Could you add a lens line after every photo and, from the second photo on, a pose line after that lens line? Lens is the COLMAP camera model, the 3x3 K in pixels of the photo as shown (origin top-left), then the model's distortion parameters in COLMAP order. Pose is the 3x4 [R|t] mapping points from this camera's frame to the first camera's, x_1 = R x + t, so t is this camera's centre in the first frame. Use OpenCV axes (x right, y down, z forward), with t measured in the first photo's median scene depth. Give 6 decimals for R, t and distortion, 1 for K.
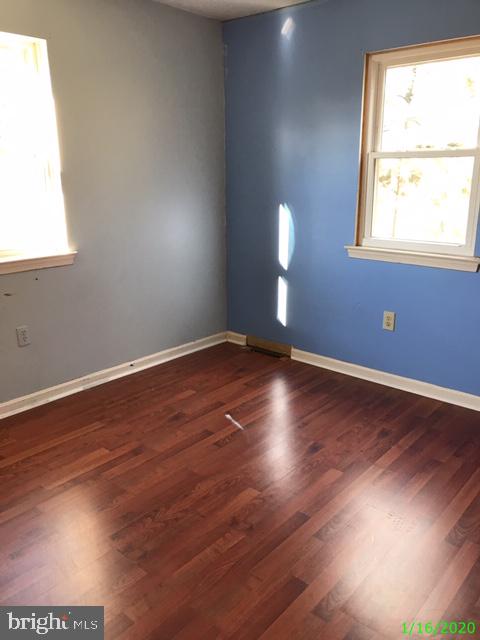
lens RADIAL K [[525.3, 0, 242.0], [0, 525.3, 320.8], [0, 0, 1]] dist [0.025815, -0.020834]
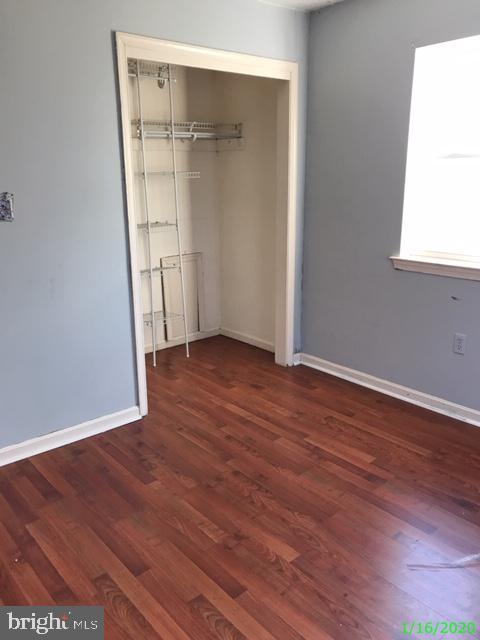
lens RADIAL K [[525.3, 0, 240.0], [0, 525.3, 318.8], [0, 0, 1]] dist [0.025815, -0.020834]
pose [[-0.139648, 0.265877, -0.953838, 0.646138], [-0.264414, 0.918286, 0.294679, -0.222459], [0.954245, 0.293359, -0.057935, 0.747919]]
